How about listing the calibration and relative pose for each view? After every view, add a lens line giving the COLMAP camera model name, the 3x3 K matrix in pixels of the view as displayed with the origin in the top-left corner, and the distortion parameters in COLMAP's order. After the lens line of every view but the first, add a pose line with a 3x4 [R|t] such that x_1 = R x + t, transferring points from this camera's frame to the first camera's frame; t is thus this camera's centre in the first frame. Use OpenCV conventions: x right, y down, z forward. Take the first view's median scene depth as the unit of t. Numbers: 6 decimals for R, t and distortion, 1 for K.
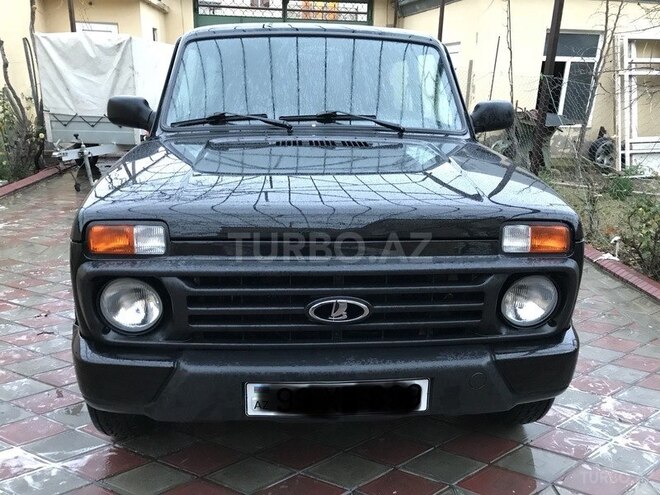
lens RADIAL K [[533.8, 0, 330.0], [0, 533.8, 247.5], [0, 0, 1]] dist [0.058231, -0.010005]
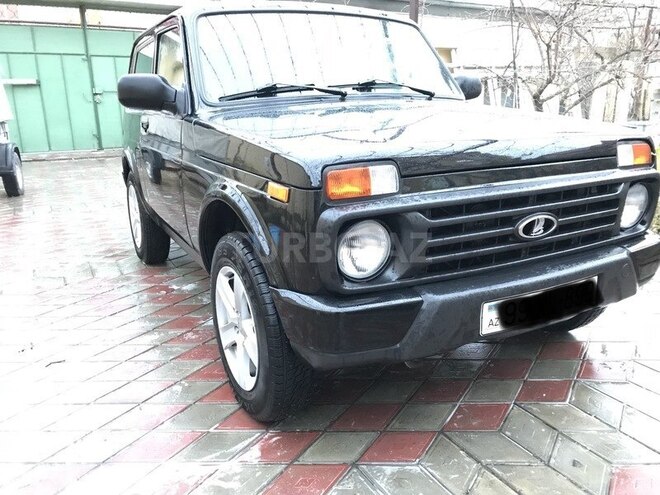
lens RADIAL K [[533.8, 0, 330.0], [0, 533.8, 247.5], [0, 0, 1]] dist [0.058231, -0.010005]
pose [[0.913476, -0.142905, 0.380972, -0.810401], [0.156315, 0.987698, -0.004311, 0.098140], [-0.375669, 0.063490, 0.924576, 0.120572]]
